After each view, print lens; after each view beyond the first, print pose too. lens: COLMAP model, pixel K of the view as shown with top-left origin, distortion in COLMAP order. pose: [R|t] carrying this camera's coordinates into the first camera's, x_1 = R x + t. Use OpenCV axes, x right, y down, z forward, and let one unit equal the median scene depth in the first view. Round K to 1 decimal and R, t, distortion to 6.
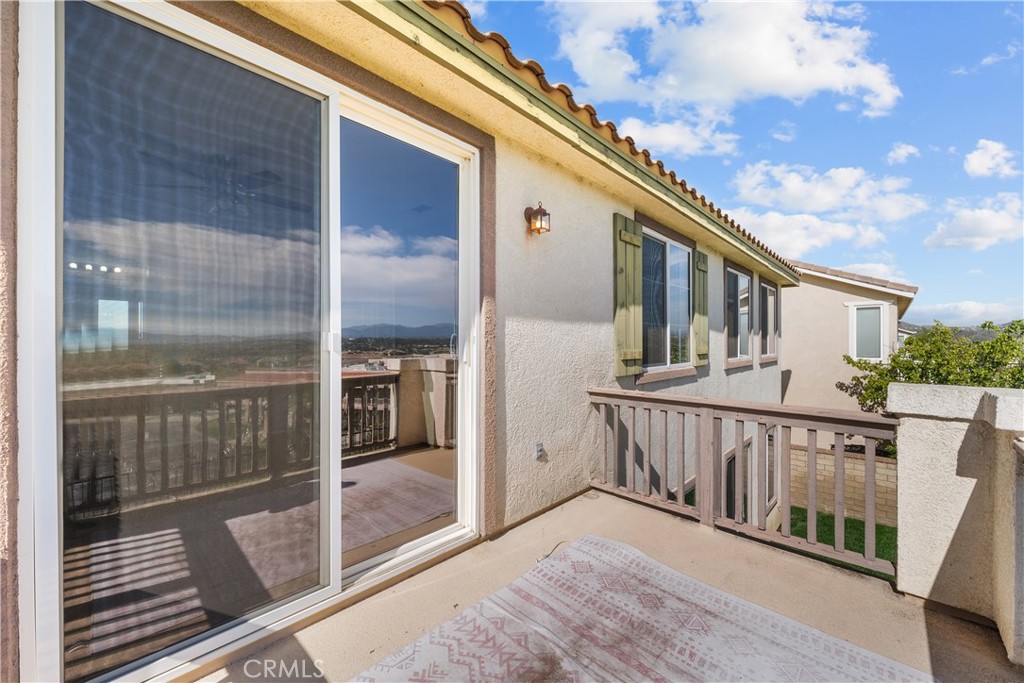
lens RADIAL K [[385.5, 0, 512.0], [0, 385.5, 341.5], [0, 0, 1]] dist [-0.001075, -0.000119]
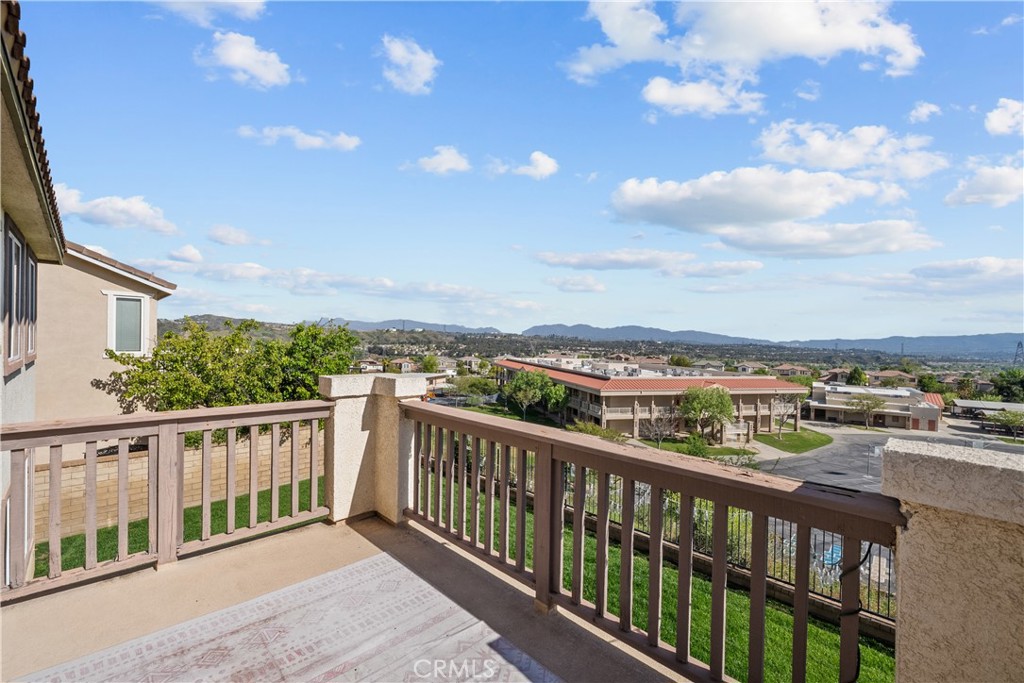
lens RADIAL K [[409.9, 0, 501.7], [0, 409.9, 344.5], [0, 0, 1]] dist [-0.008761, -0.000200]
pose [[0.055024, -0.004835, 0.998473, -0.345115], [-0.022252, 0.999734, 0.006067, -0.021991], [-0.998237, -0.022552, 0.054902, 0.236659]]
